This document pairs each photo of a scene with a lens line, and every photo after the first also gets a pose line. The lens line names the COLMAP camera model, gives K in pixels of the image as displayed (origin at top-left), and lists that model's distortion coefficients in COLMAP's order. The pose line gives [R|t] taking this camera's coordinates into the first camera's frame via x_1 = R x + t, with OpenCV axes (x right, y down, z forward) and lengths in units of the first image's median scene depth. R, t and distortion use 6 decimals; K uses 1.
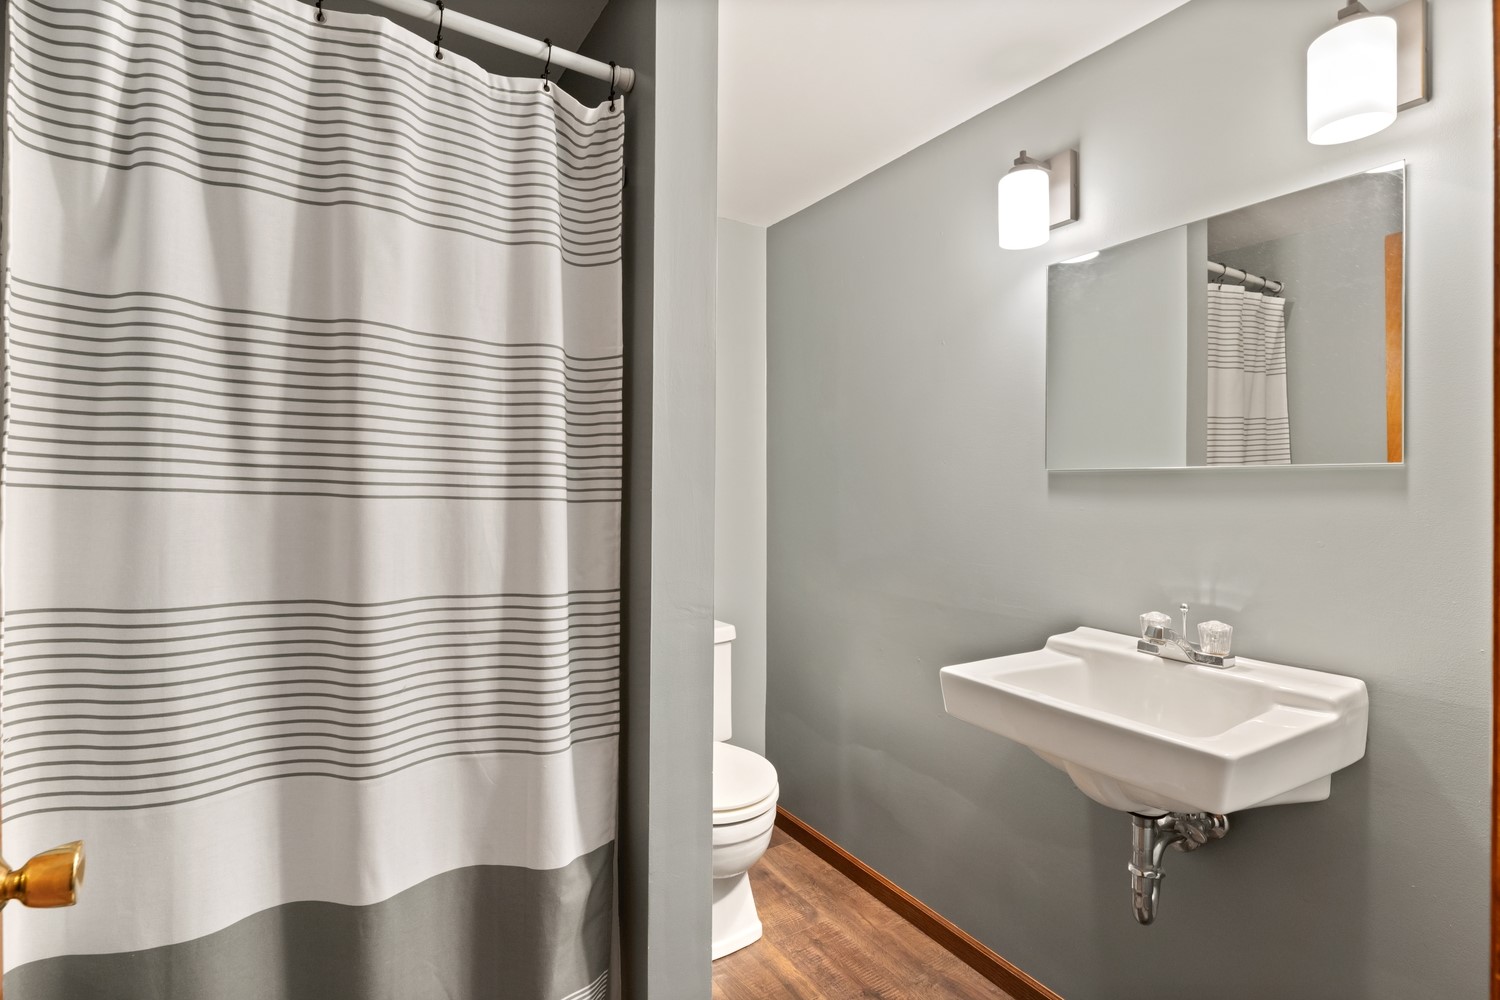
lens RADIAL K [[712.0, 0, 753.0], [0, 712.0, 495.8], [0, 0, 1]] dist [-0.001062, -0.000058]
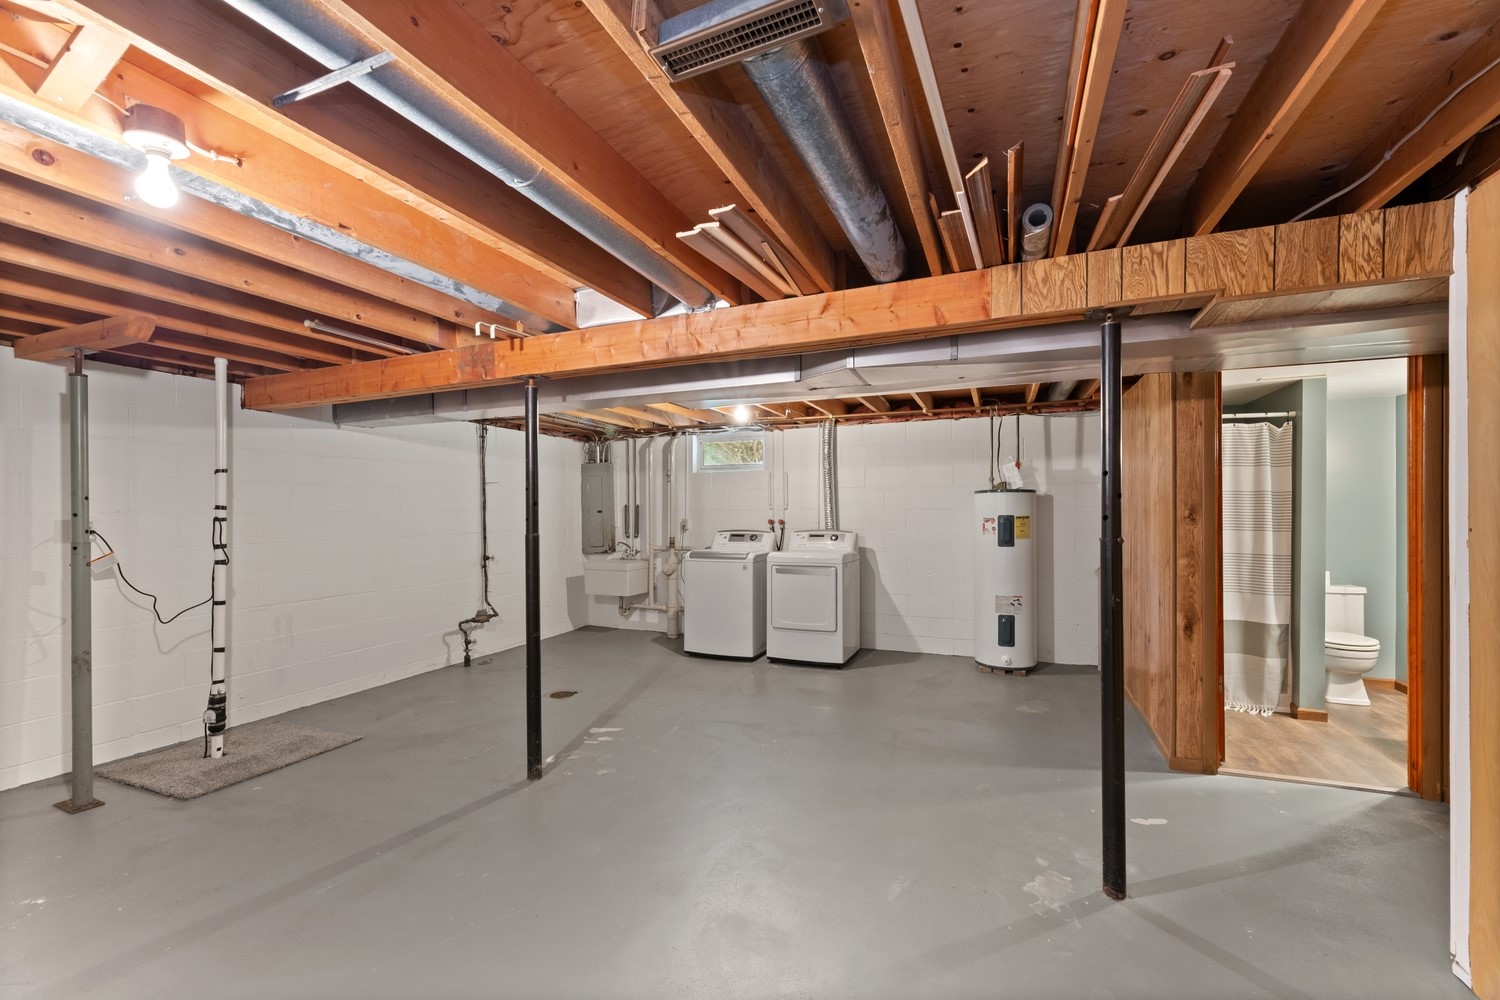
lens RADIAL K [[608.8, 0, 757.5], [0, 608.8, 509.2], [0, 0, 1]] dist [0.000516, 0.000373]
pose [[0.594176, -0.002196, -0.804332, 0.731050], [-0.001719, 0.999991, -0.004000, -0.092979], [0.804333, 0.003759, 0.594167, -3.189880]]
